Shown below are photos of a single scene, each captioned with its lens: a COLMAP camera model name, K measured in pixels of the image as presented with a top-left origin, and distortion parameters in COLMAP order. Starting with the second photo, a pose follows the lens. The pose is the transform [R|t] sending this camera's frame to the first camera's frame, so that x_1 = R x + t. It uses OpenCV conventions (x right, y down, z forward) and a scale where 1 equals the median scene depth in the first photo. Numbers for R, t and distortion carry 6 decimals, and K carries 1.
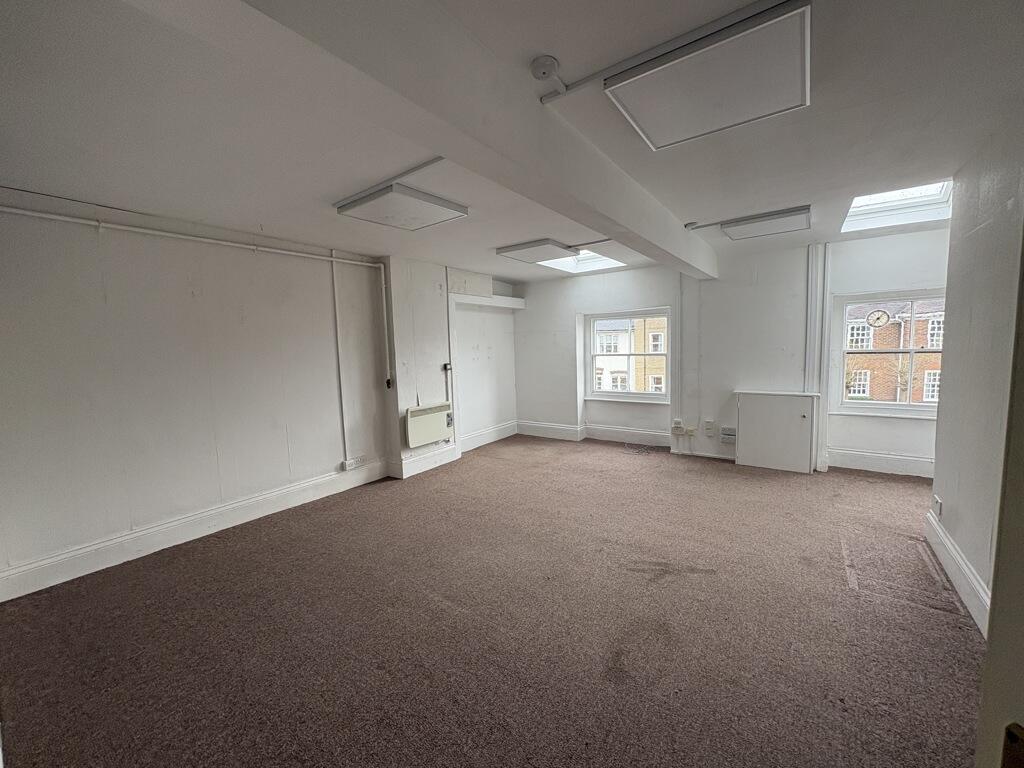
lens RADIAL K [[405.9, 0, 510.8], [0, 405.9, 383.6], [0, 0, 1]] dist [0.001111, 0.000149]
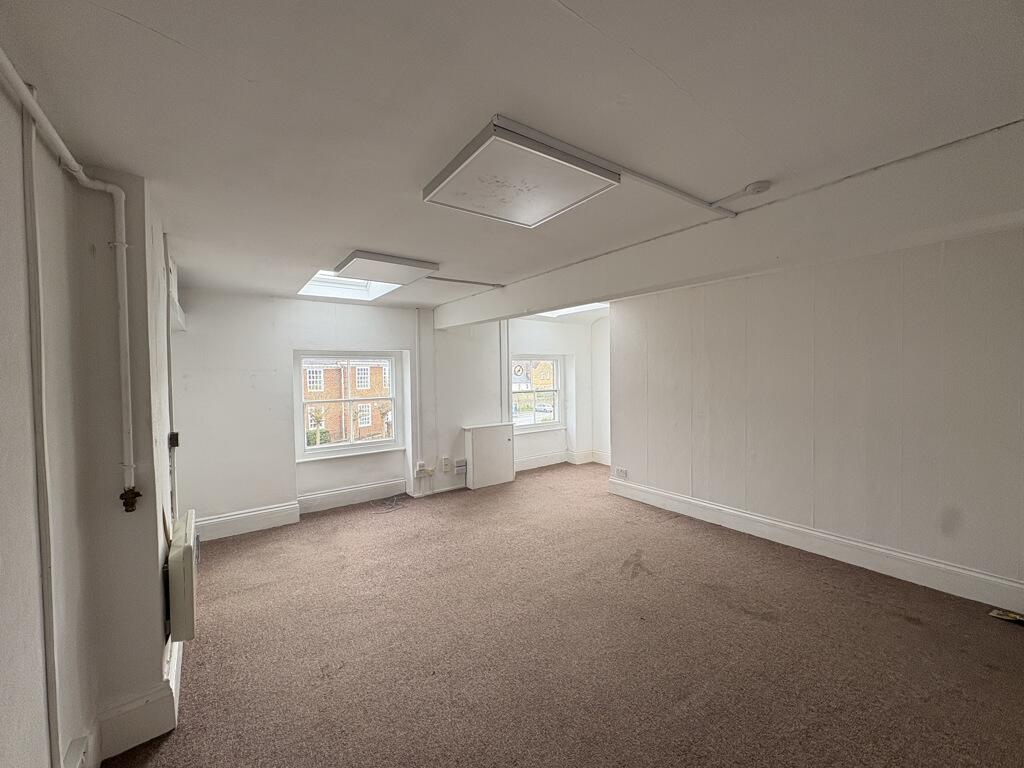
lens RADIAL K [[405.9, 0, 510.8], [0, 405.9, 383.6], [0, 0, 1]] dist [0.001111, 0.000149]
pose [[0.302996, 0.001202, 0.952991, -0.539387], [0.093797, 0.995106, -0.031077, -0.060404], [-0.948365, 0.098804, 0.301400, 0.521007]]
